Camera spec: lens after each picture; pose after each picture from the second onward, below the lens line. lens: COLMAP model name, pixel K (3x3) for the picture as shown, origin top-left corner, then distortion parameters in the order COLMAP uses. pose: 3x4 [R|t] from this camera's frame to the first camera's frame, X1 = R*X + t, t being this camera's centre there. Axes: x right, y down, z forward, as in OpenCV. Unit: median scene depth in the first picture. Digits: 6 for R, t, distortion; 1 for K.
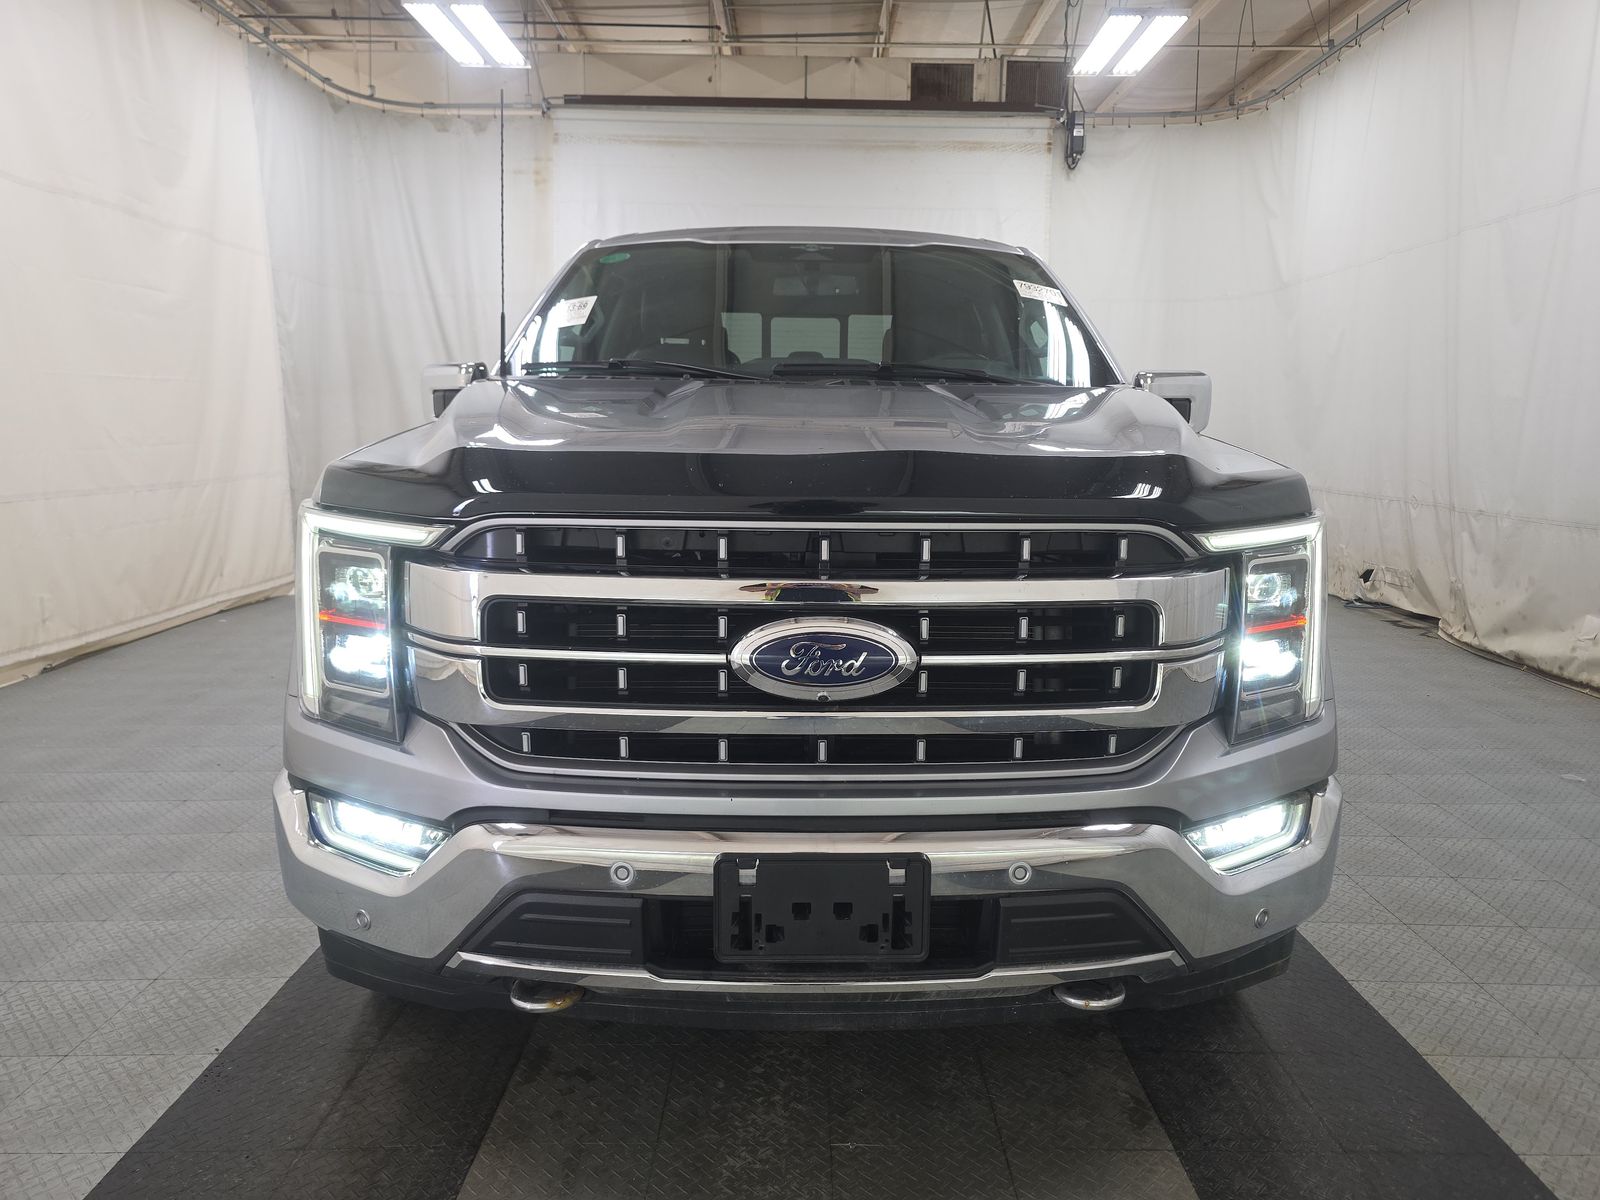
lens RADIAL K [[1074.4, 0, 815.4], [0, 1074.4, 601.9], [0, 0, 1]] dist [0.069384, -0.074114]
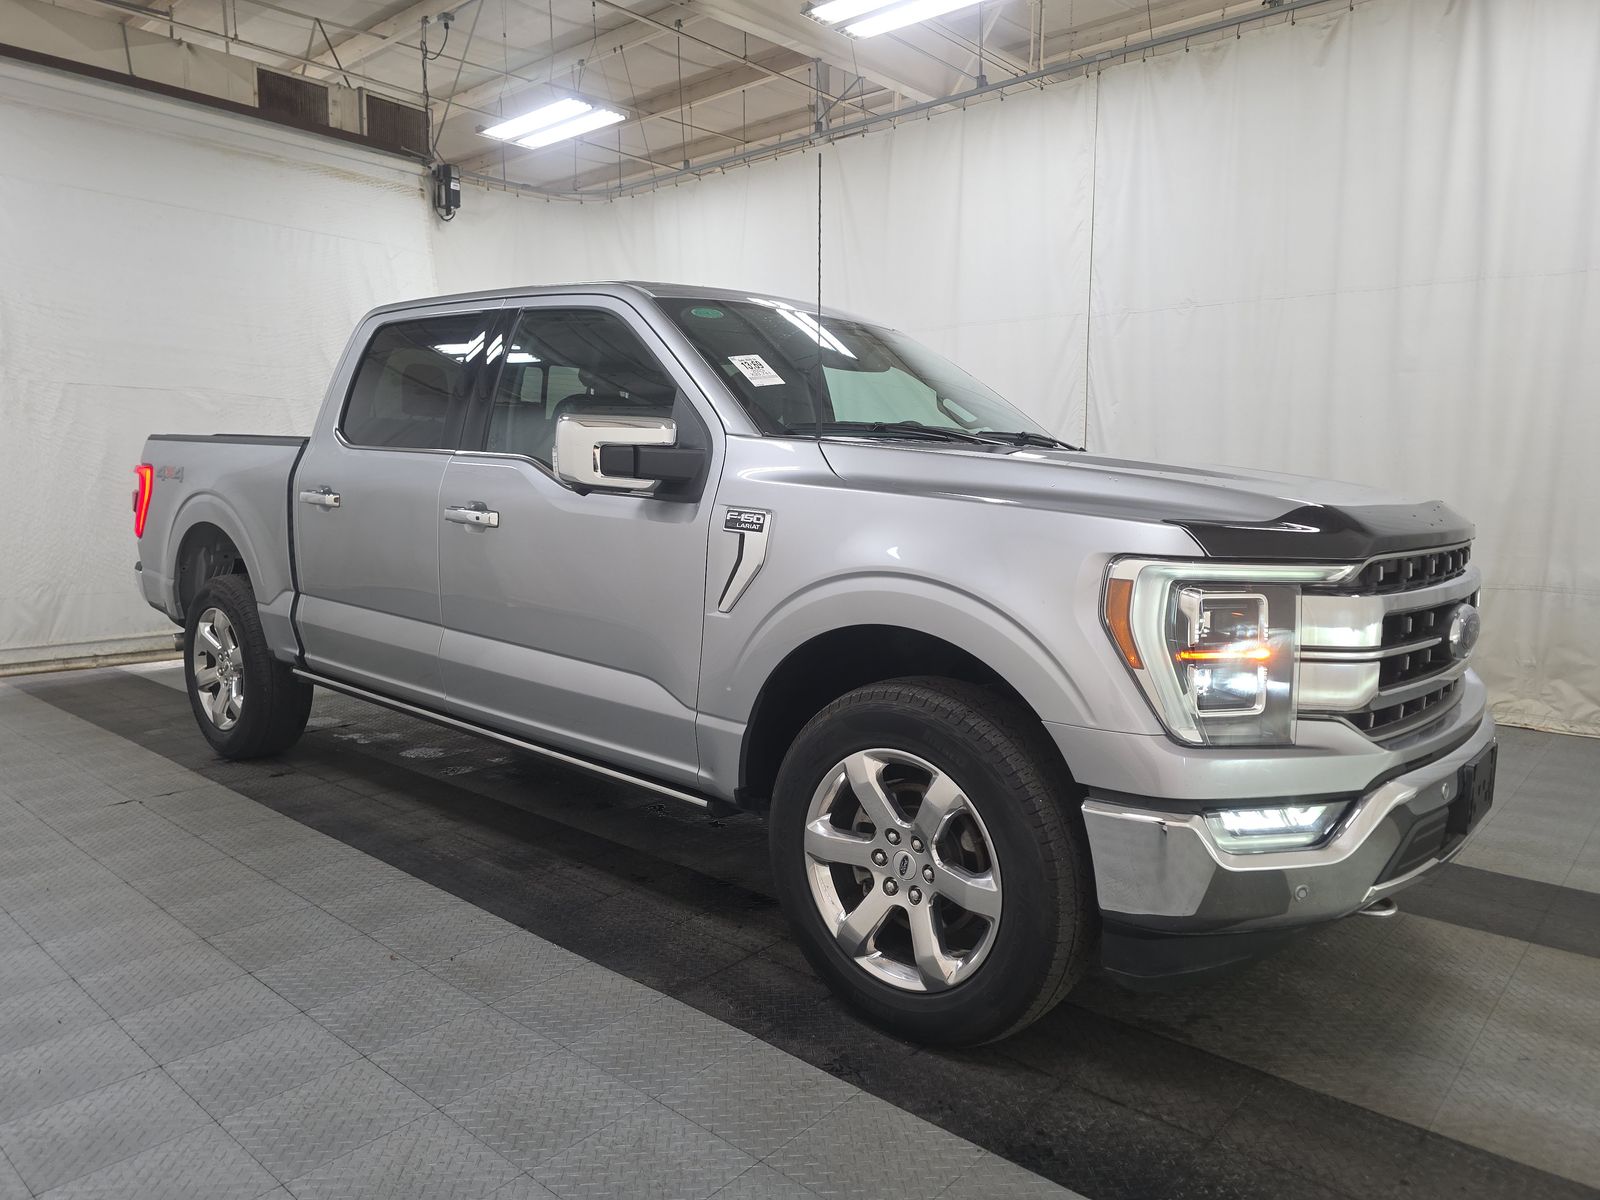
lens RADIAL K [[1074.4, 0, 815.4], [0, 1074.4, 601.9], [0, 0, 1]] dist [0.069384, -0.074114]
pose [[0.665543, -0.083048, 0.741725, -0.309836], [0.113898, 0.993451, 0.009032, -0.019400], [-0.737618, 0.078470, 0.670643, 0.105468]]
